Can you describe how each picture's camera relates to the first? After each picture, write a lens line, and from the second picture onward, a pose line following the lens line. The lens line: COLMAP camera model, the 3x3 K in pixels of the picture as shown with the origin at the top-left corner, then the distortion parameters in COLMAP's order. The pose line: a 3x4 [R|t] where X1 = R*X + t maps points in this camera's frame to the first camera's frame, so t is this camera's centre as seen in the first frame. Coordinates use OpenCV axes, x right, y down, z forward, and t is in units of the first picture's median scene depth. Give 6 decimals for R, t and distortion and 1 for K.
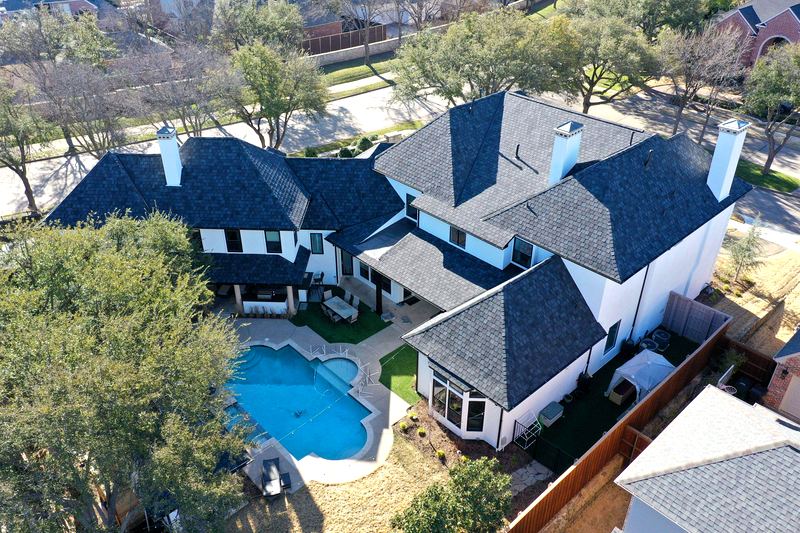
lens RADIAL K [[638.1, 0, 400.3], [0, 638.1, 266.6], [0, 0, 1]] dist [0.007220, 0.002520]
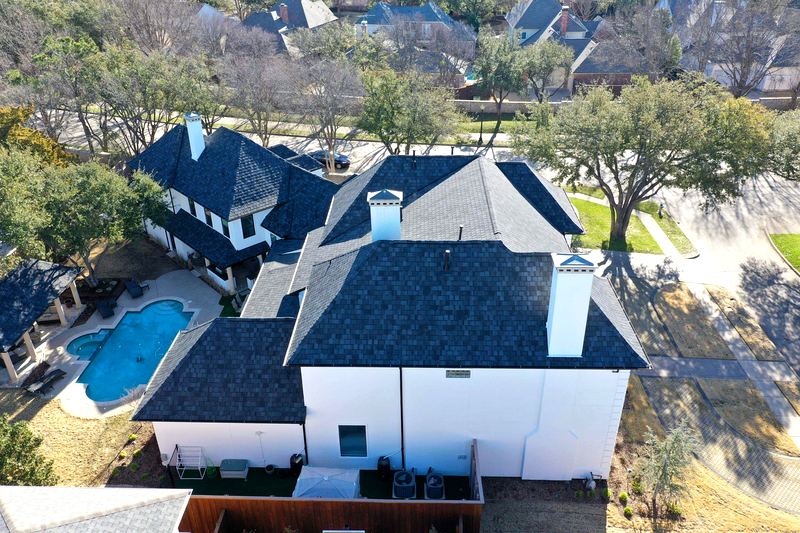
lens RADIAL K [[638.1, 0, 399.8], [0, 638.1, 266.1], [0, 0, 1]] dist [0.007220, 0.002520]
pose [[0.706934, 0.338833, -0.620835, 0.699461], [-0.369144, 0.925498, 0.084770, -0.171138], [0.603305, 0.169251, 0.779344, 0.279477]]
